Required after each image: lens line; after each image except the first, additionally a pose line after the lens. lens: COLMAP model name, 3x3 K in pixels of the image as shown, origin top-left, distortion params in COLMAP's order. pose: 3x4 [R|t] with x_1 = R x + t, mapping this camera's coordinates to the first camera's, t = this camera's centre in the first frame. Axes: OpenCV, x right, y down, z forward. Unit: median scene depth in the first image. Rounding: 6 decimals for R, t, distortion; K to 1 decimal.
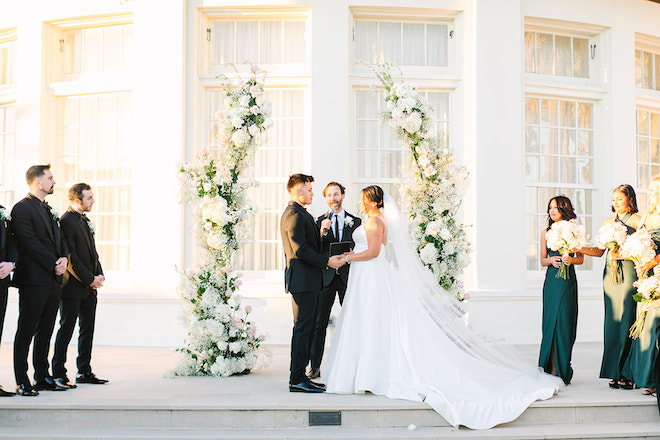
lens RADIAL K [[998.6, 0, 332.2], [0, 998.6, 222.4], [0, 0, 1]] dist [-0.000262, 0.000000]
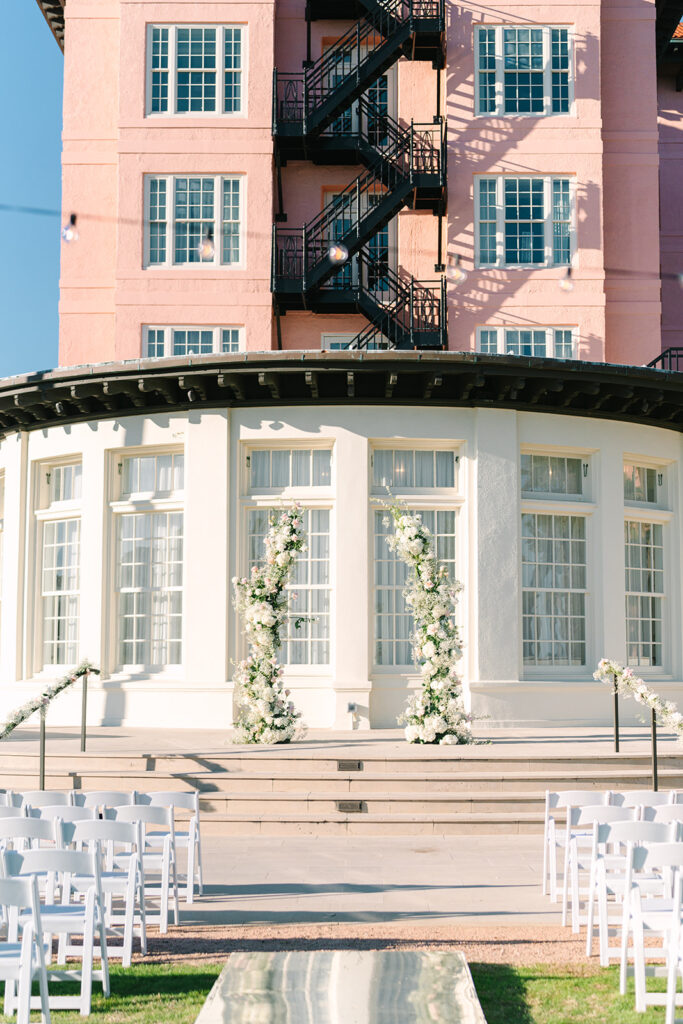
lens RADIAL K [[1478.2, 0, 336.5], [0, 1478.2, 511.9], [0, 0, 1]] dist [0.042159, 0.000000]
pose [[0.999933, 0.000627, -0.011519, -0.000570], [-0.001403, 0.997719, -0.067489, -0.016231], [0.011451, 0.067500, 0.997654, -0.905767]]
